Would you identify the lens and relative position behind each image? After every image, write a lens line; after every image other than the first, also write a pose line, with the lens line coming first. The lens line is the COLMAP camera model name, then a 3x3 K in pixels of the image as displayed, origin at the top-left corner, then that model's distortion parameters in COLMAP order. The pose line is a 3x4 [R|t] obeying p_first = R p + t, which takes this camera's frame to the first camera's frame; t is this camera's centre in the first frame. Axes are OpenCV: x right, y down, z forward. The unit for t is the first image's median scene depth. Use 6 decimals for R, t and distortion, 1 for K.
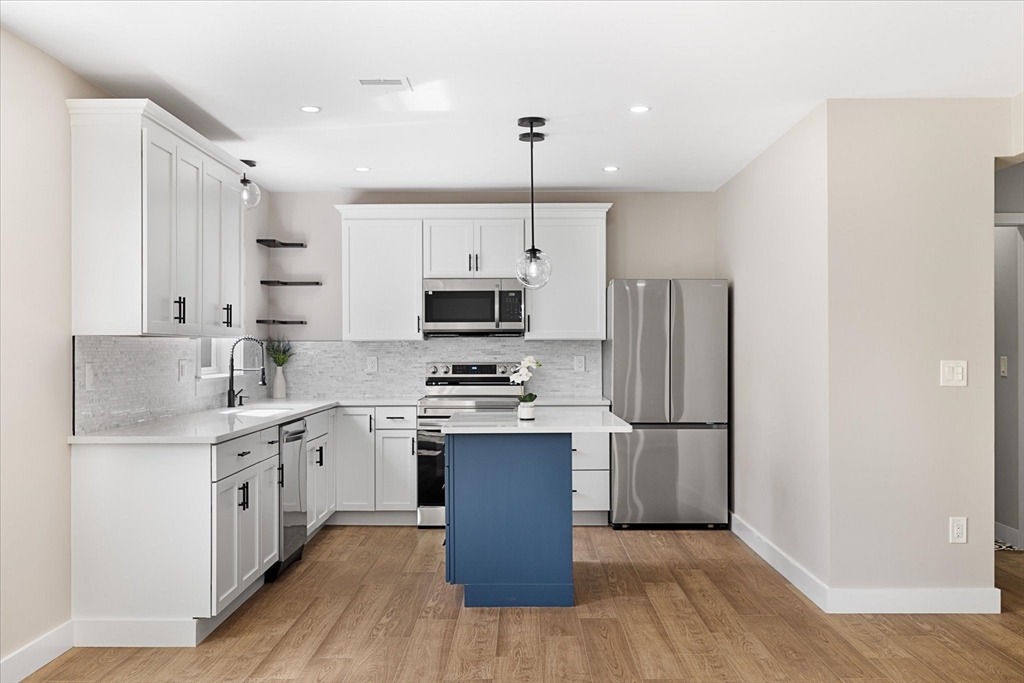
lens RADIAL K [[986.3, 0, 514.5], [0, 986.3, 345.1], [0, 0, 1]] dist [-0.009921, 0.000000]
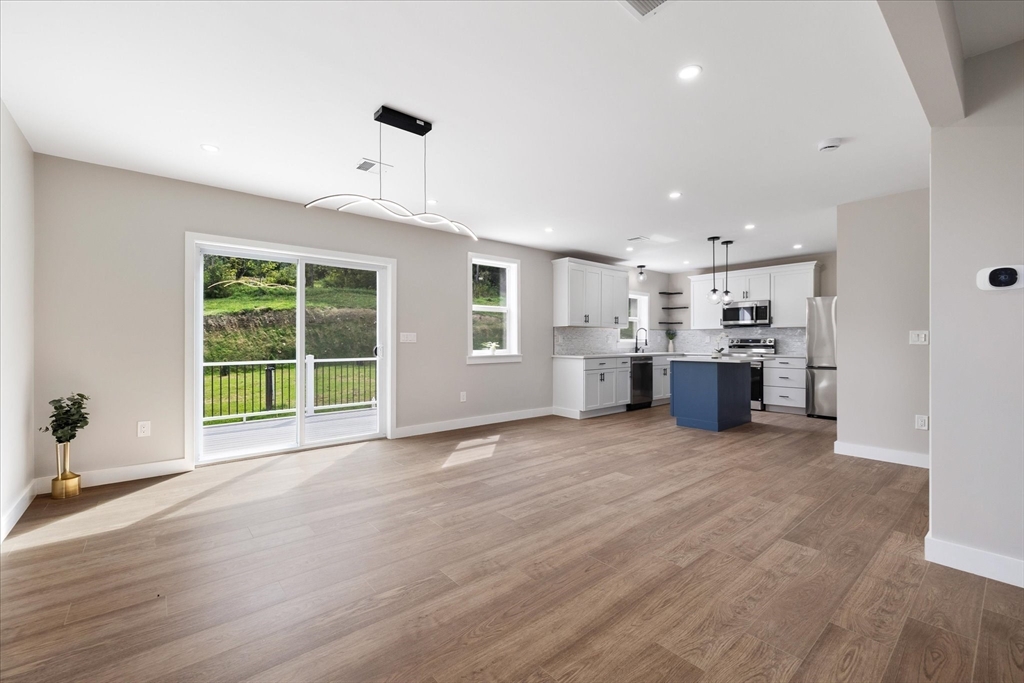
lens RADIAL K [[426.9, 0, 508.8], [0, 426.9, 341.4], [0, 0, 1]] dist [-0.001848, 0.000848]
pose [[0.647212, 0.000498, -0.762310, 0.361647], [0.001488, 0.999997, 0.001917, 0.022769], [0.762308, -0.002375, 0.647210, -0.067754]]
